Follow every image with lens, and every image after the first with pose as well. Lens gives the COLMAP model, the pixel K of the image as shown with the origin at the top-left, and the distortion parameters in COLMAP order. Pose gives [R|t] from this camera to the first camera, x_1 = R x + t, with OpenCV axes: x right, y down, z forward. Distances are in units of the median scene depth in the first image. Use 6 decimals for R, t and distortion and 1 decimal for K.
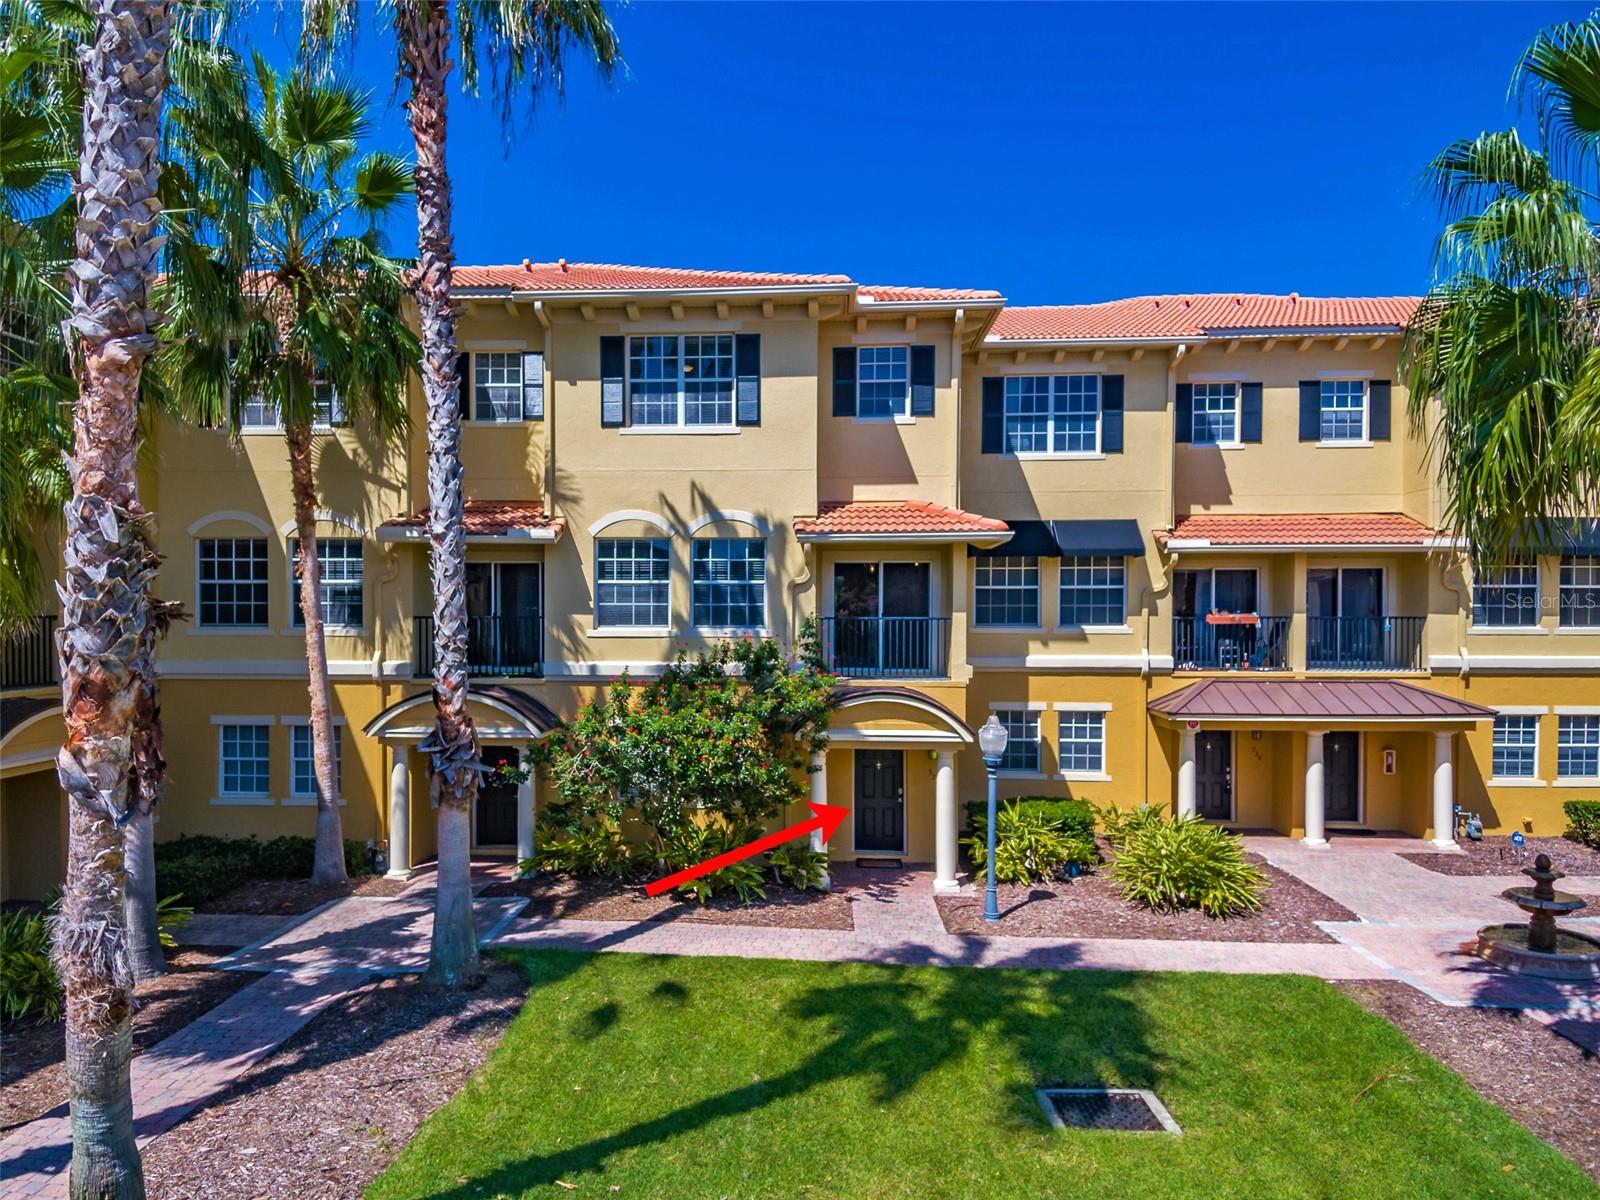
lens RADIAL K [[949.8, 0, 791.4], [0, 949.8, 615.0], [0, 0, 1]] dist [0.080068, -0.093094]
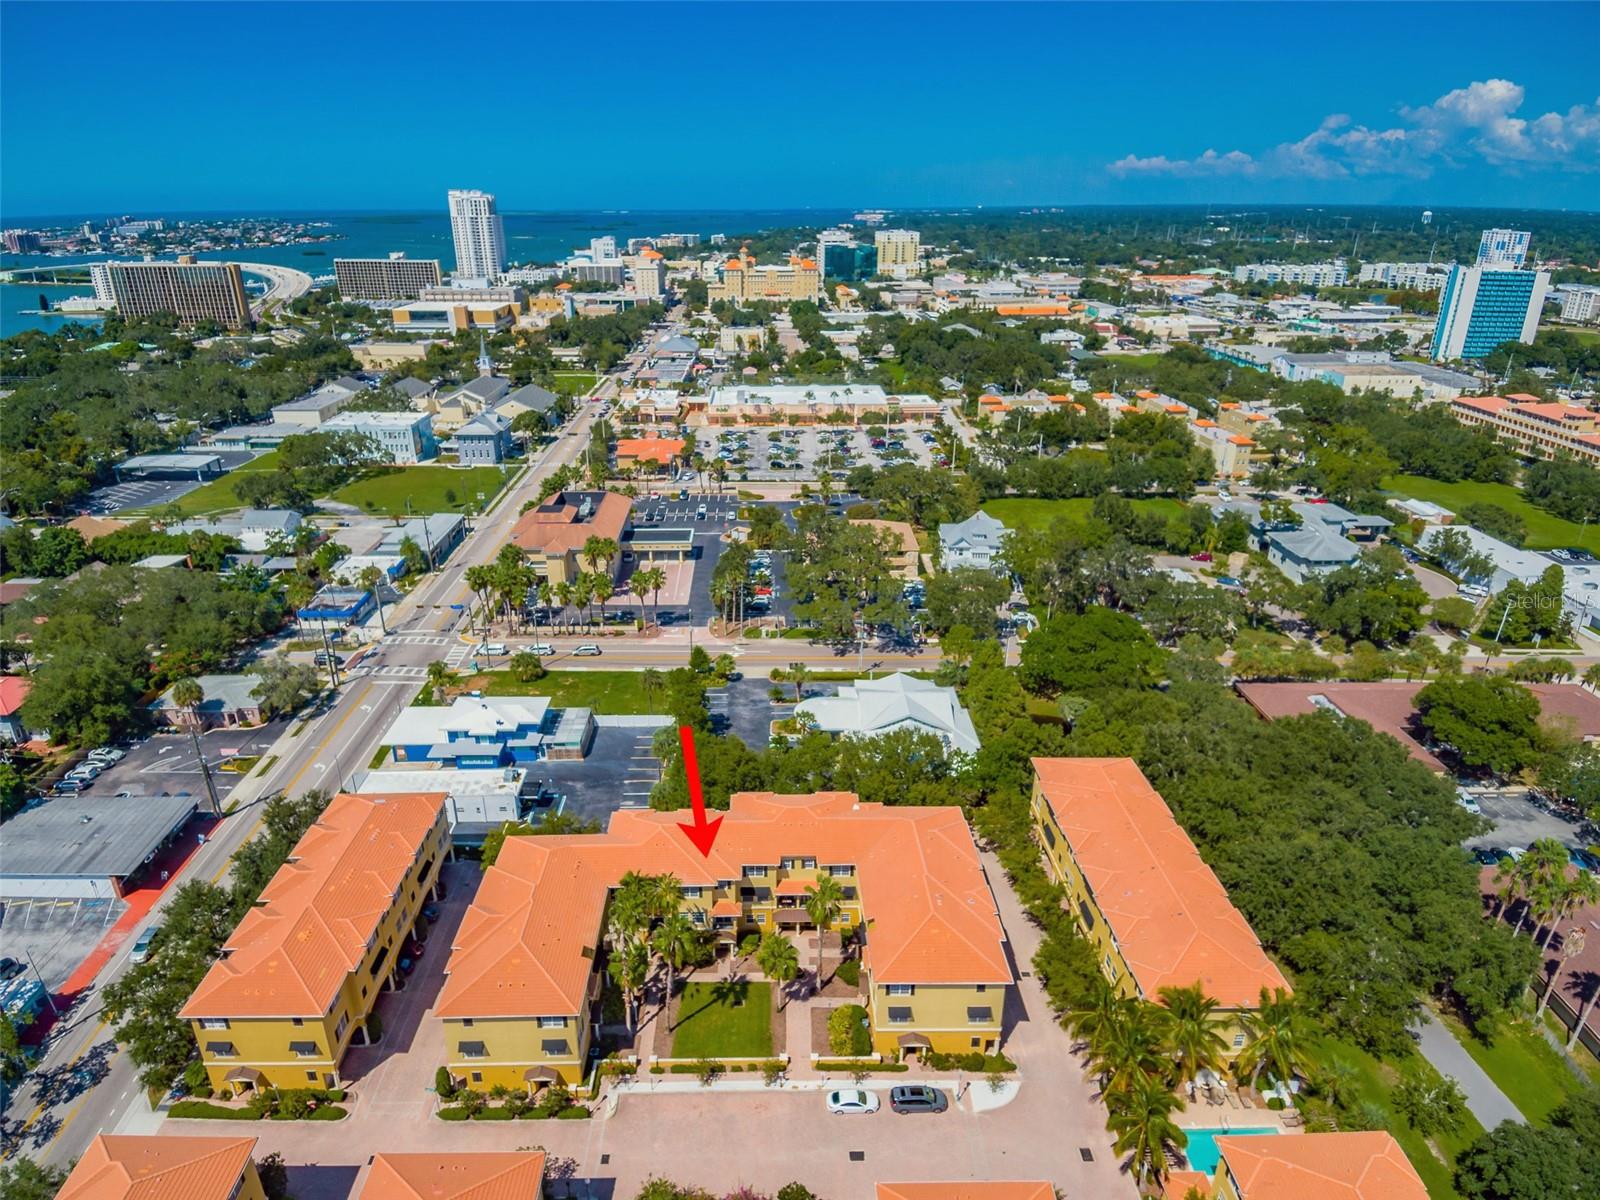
lens RADIAL K [[949.8, 0, 791.4], [0, 949.8, 615.0], [0, 0, 1]] dist [0.080068, -0.093094]
pose [[0.996582, -0.039449, 0.072576, 0.165424], [0.006650, 0.914057, 0.405531, -4.435064], [-0.082336, -0.403663, 0.911195, -4.013308]]
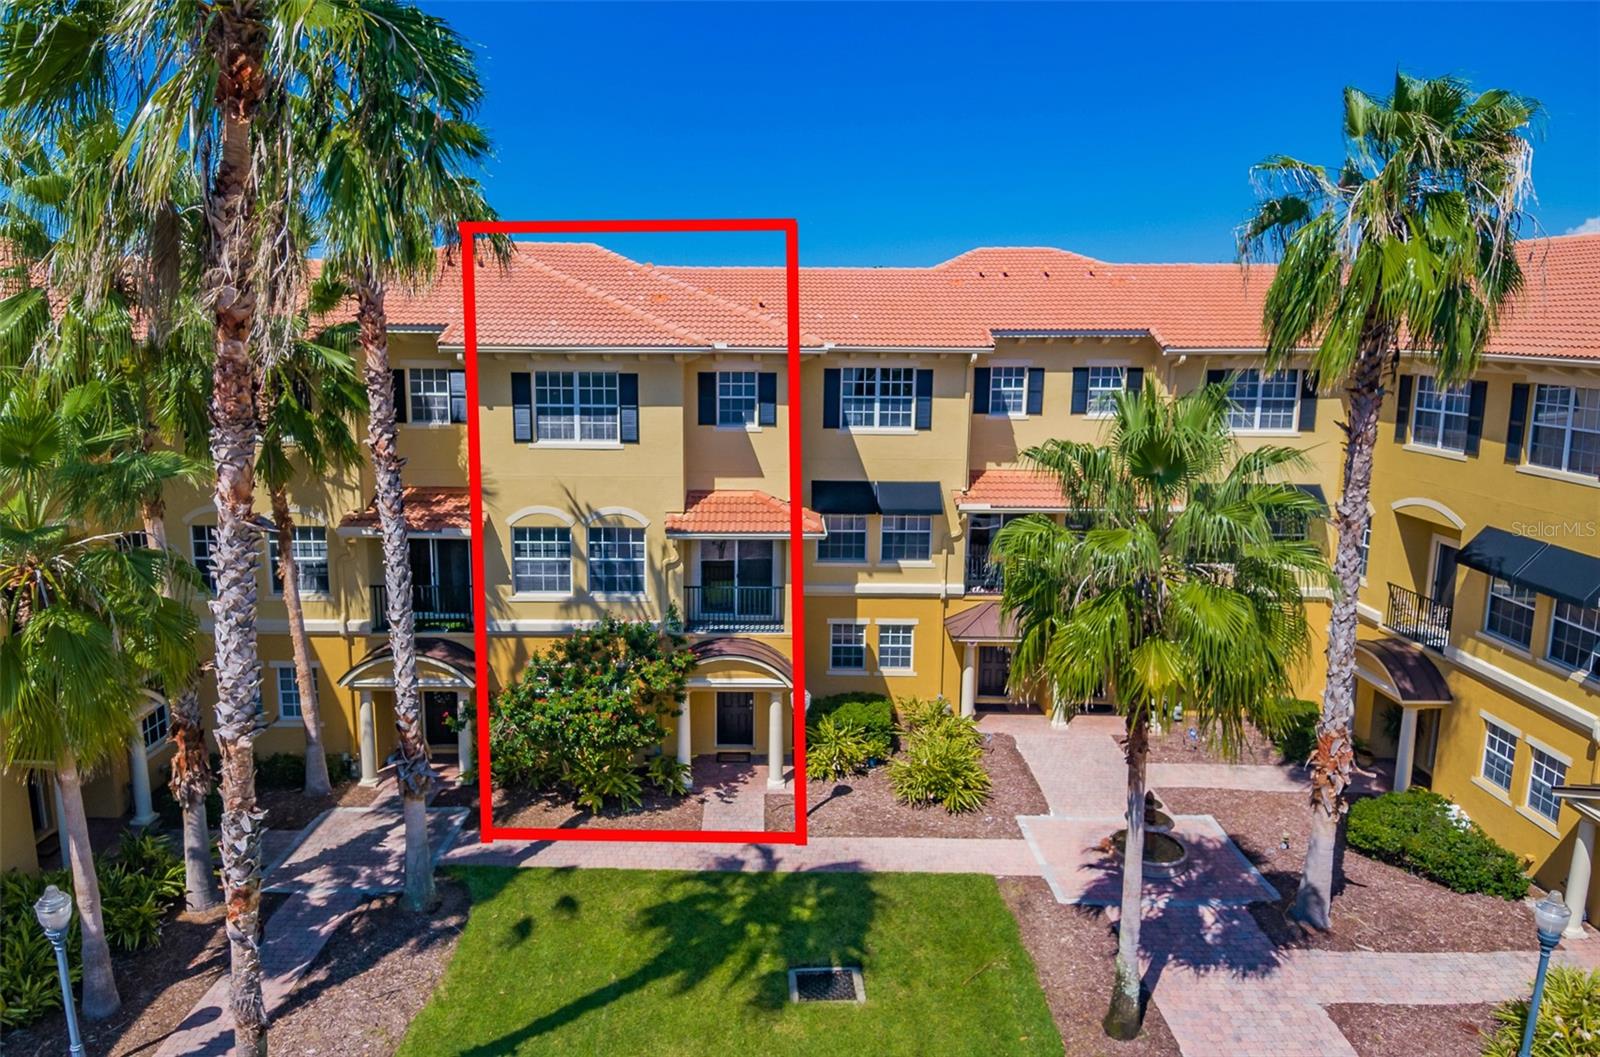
lens RADIAL K [[962.1, 0, 794.3], [0, 962.1, 457.8], [0, 0, 1]] dist [0.095483, -0.109953]
pose [[0.998223, -0.002286, 0.059547, 0.100071], [-0.006159, 0.989953, 0.141265, -0.365360], [-0.059272, -0.141380, 0.988179, -0.313620]]
